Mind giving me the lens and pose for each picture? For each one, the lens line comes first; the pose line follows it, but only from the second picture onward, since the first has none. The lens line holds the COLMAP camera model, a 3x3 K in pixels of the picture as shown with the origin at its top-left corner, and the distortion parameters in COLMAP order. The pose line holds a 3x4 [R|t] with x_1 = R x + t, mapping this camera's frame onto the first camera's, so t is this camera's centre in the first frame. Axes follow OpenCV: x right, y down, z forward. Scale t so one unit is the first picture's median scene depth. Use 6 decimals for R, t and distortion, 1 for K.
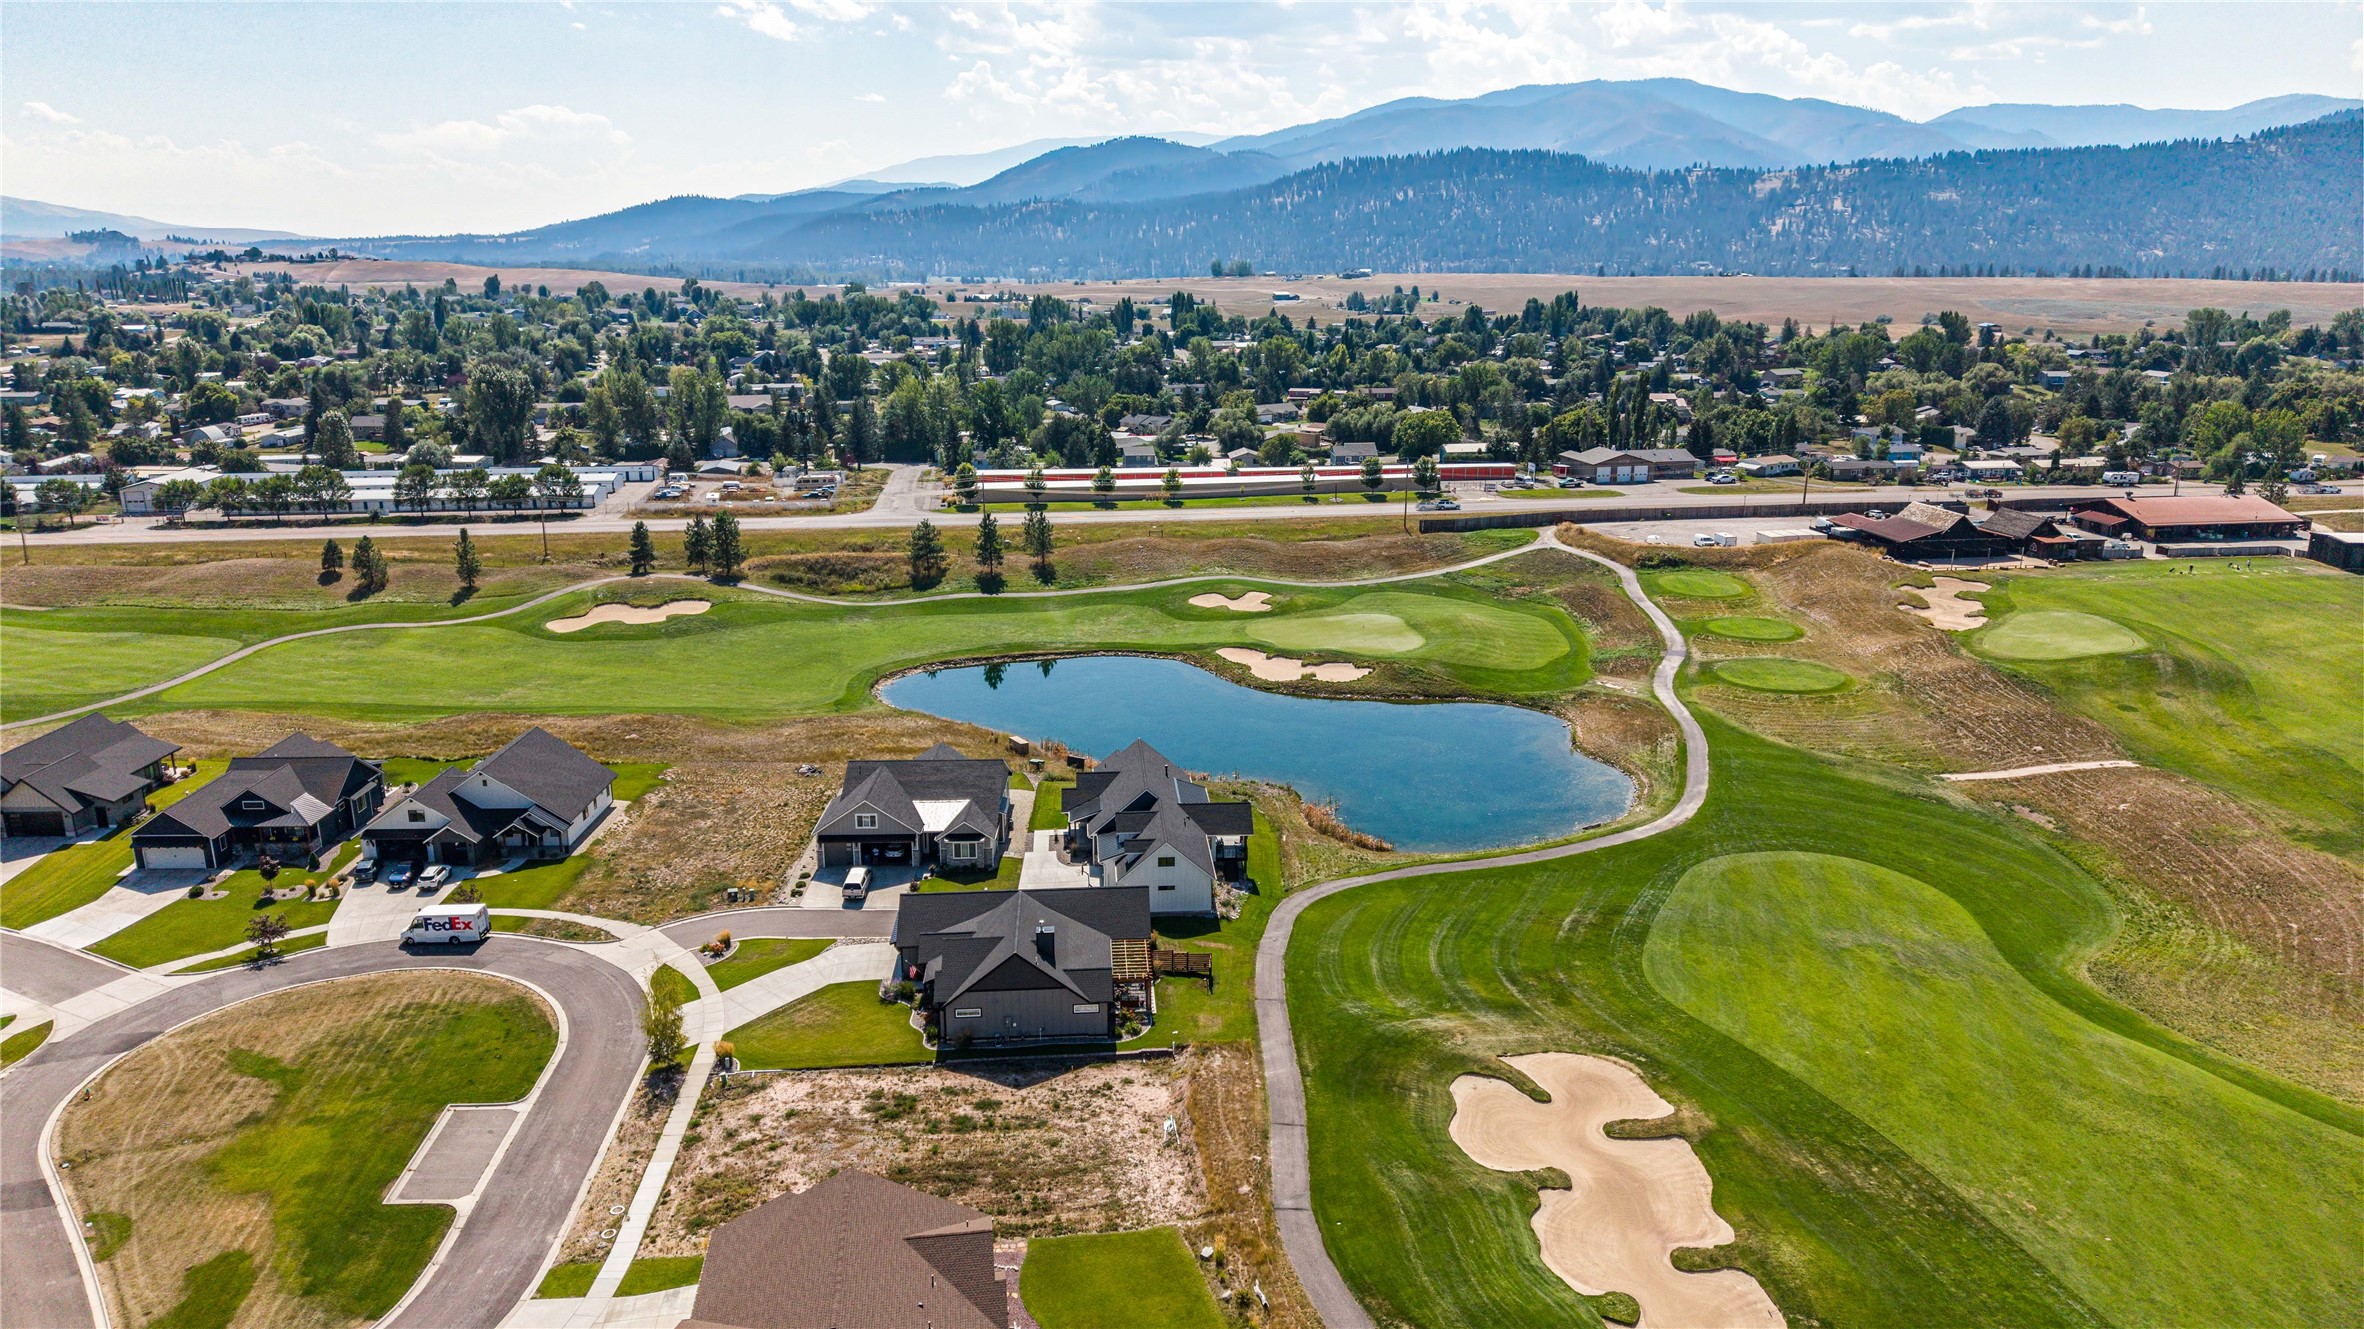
lens RADIAL K [[1582.0, 0, 1184.4], [0, 1582.0, 654.9], [0, 0, 1]] dist [0.048448, -0.058273]
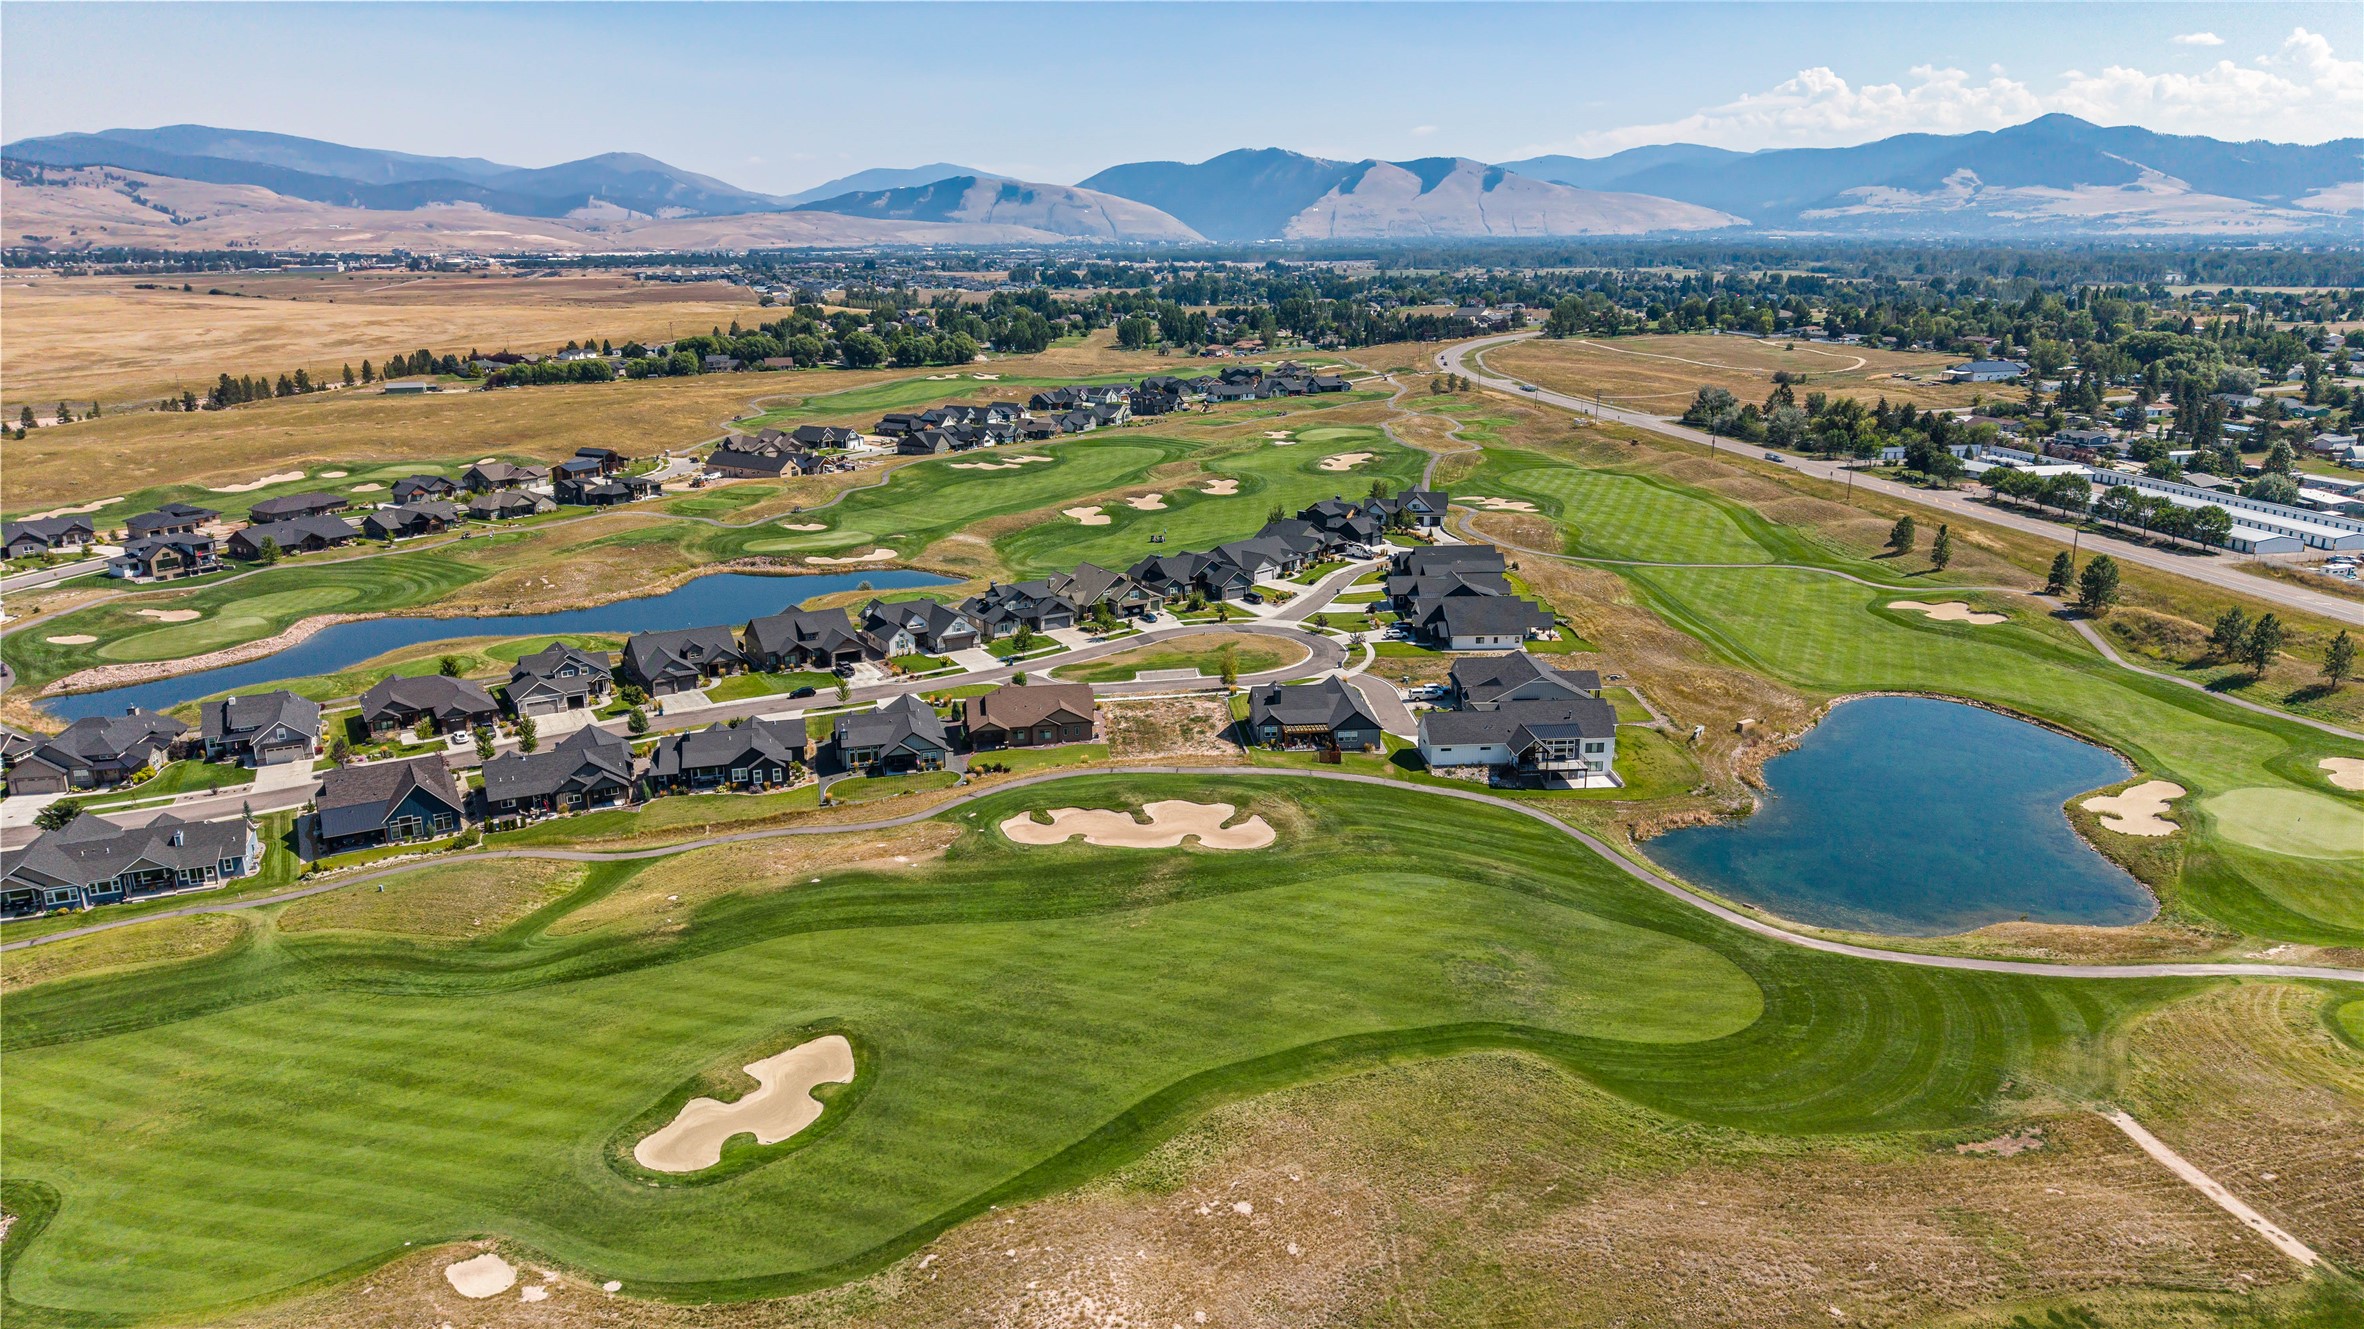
lens RADIAL K [[1582.0, 0, 1171.5], [0, 1582.0, 659.8], [0, 0, 1]] dist [0.048448, -0.058273]
pose [[0.005135, 0.261590, -0.965165, 1.540471], [-0.243089, 0.936552, 0.252542, -0.280506], [0.969990, 0.233325, 0.068399, 0.603122]]
